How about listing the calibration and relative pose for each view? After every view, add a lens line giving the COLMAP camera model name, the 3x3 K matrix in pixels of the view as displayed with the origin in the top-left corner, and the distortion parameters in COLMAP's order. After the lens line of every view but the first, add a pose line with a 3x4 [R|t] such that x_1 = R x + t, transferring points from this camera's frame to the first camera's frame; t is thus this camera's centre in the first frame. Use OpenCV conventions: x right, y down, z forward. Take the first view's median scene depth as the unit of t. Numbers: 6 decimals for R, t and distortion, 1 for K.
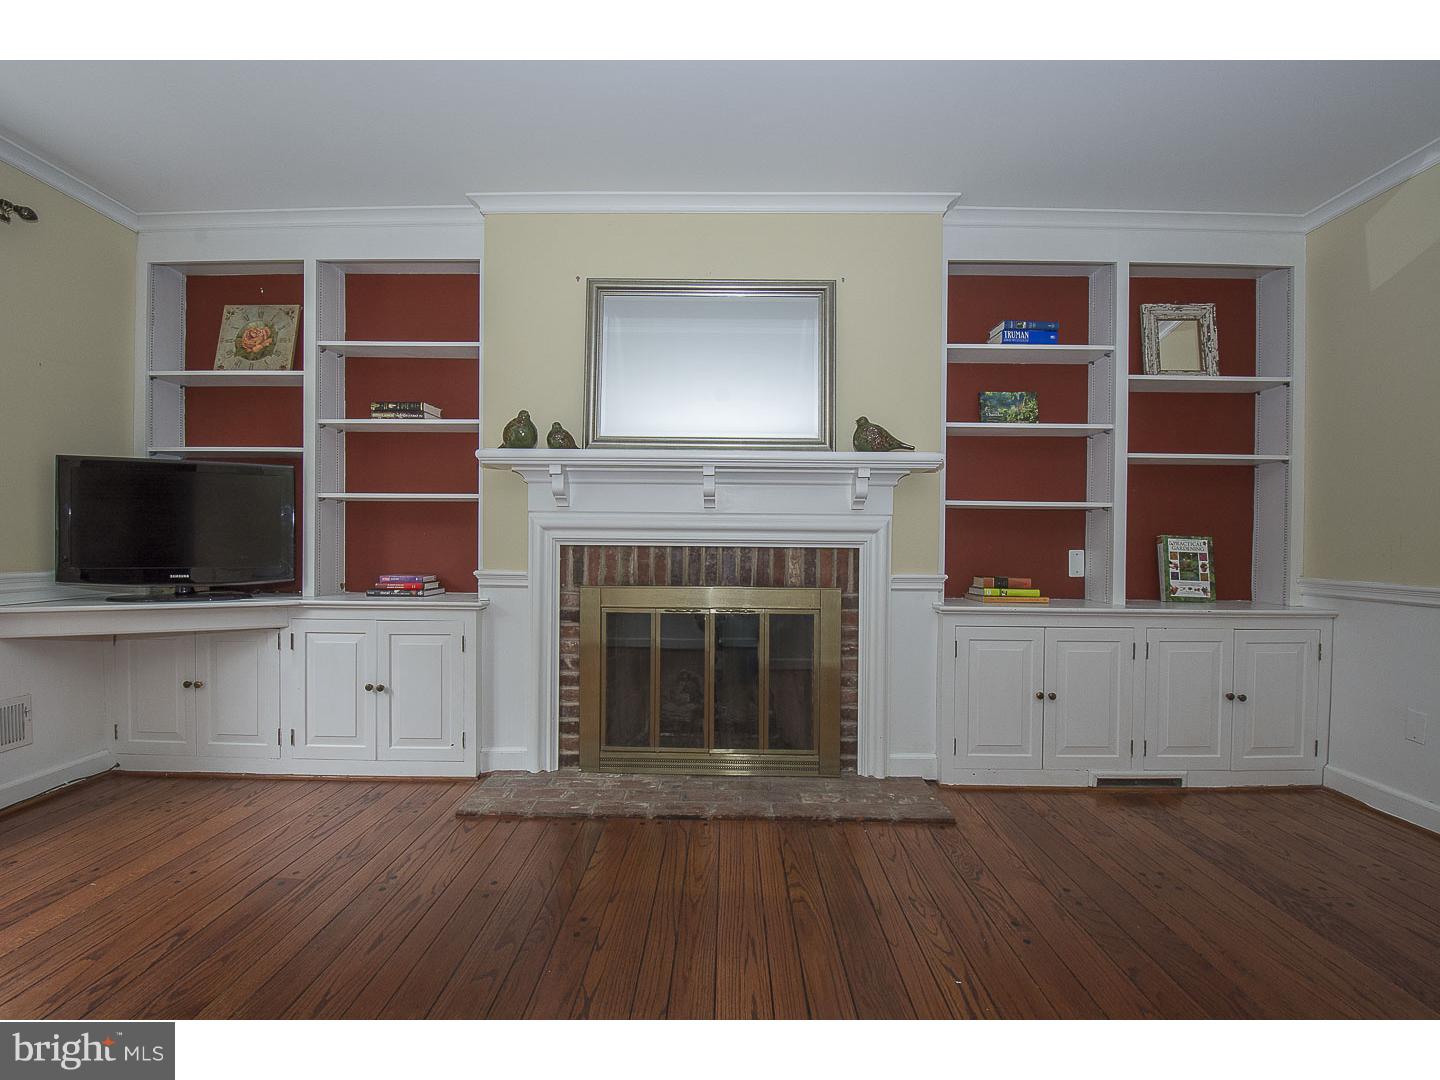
lens RADIAL K [[642.0, 0, 717.1], [0, 642.0, 547.9], [0, 0, 1]] dist [0.003245, -0.008100]
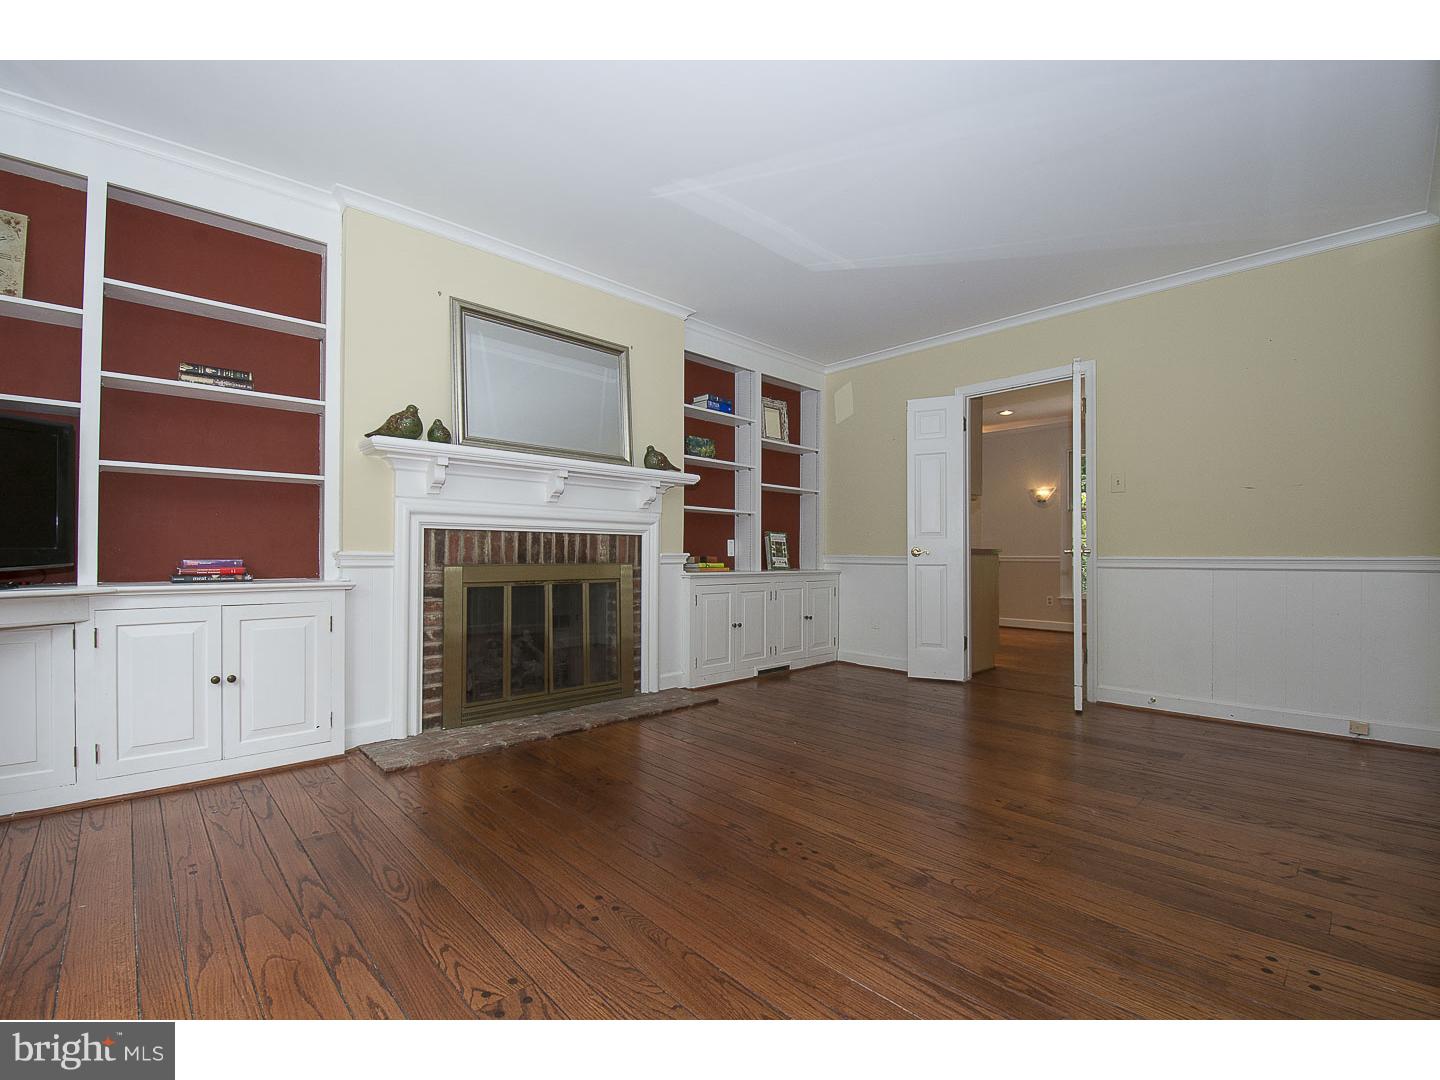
lens RADIAL K [[642.0, 0, 720.1], [0, 642.0, 549.9], [0, 0, 1]] dist [0.003245, -0.008100]
pose [[0.710017, -0.000969, 0.704184, -0.660473], [0.011512, 0.999881, -0.010232, 0.049670], [-0.704091, 0.015371, 0.709944, -0.145096]]
